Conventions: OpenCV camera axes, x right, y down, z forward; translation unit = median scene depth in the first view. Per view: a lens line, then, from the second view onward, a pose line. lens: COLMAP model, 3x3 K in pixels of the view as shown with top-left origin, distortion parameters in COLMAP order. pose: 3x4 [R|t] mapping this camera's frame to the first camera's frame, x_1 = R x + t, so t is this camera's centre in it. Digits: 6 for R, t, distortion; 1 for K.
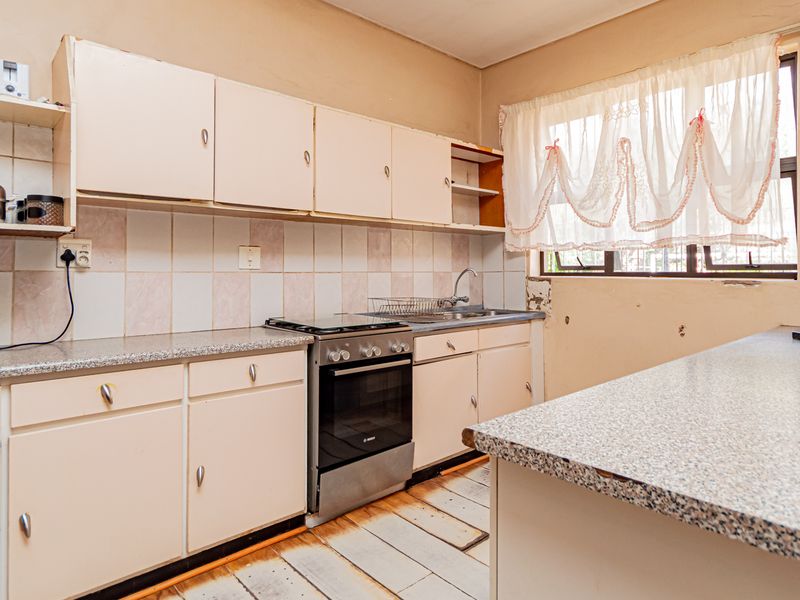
lens RADIAL K [[484.6, 0, 399.4], [0, 484.6, 266.9], [0, 0, 1]] dist [0.005090, -0.000830]
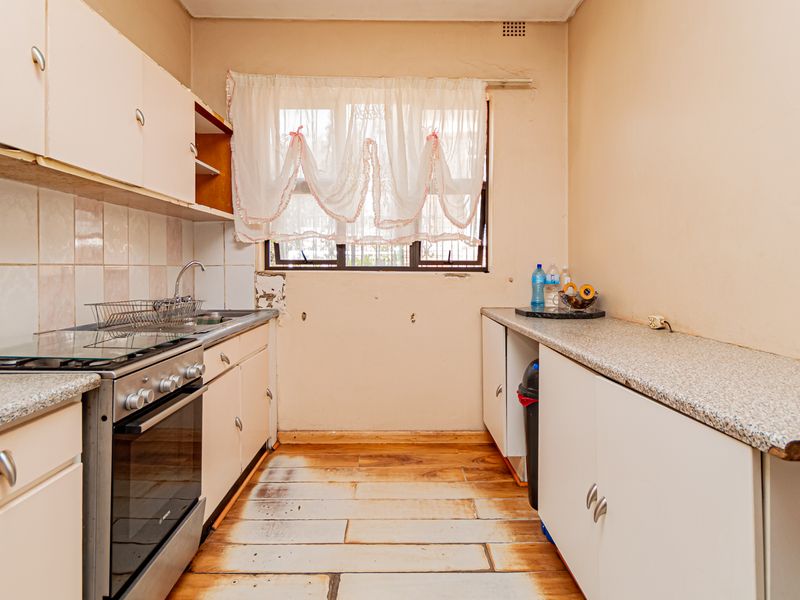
lens RADIAL K [[484.6, 0, 399.4], [0, 484.6, 266.9], [0, 0, 1]] dist [0.005090, -0.000830]
pose [[0.665217, 0.003044, 0.746644, -0.270831], [-0.011613, 0.999913, 0.006270, 0.004107], [-0.746560, -0.012842, 0.665194, 0.245038]]
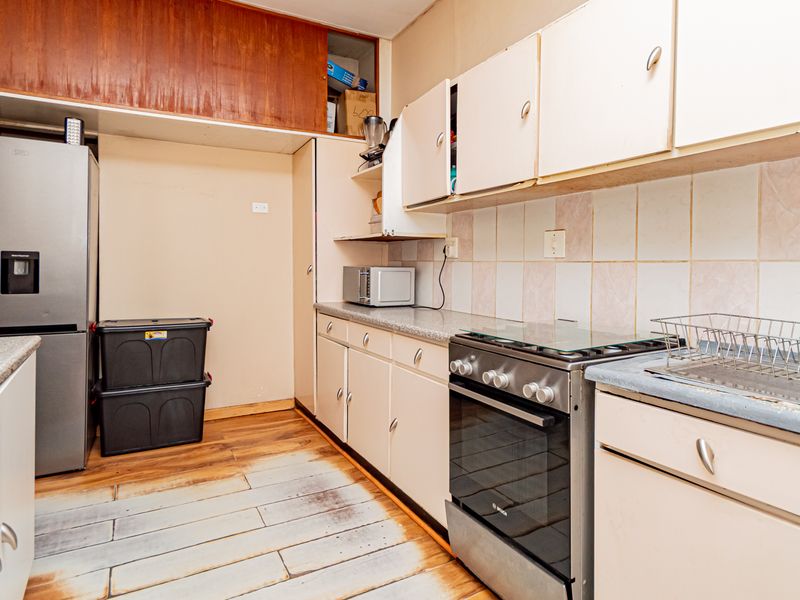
lens RADIAL K [[484.6, 0, 399.4], [0, 484.6, 266.9], [0, 0, 1]] dist [0.005090, -0.000830]
pose [[-0.230149, 0.004148, -0.973147, 0.473275], [0.005876, 0.999979, 0.002872, 0.013554], [0.973138, -0.005057, -0.230168, 0.779161]]
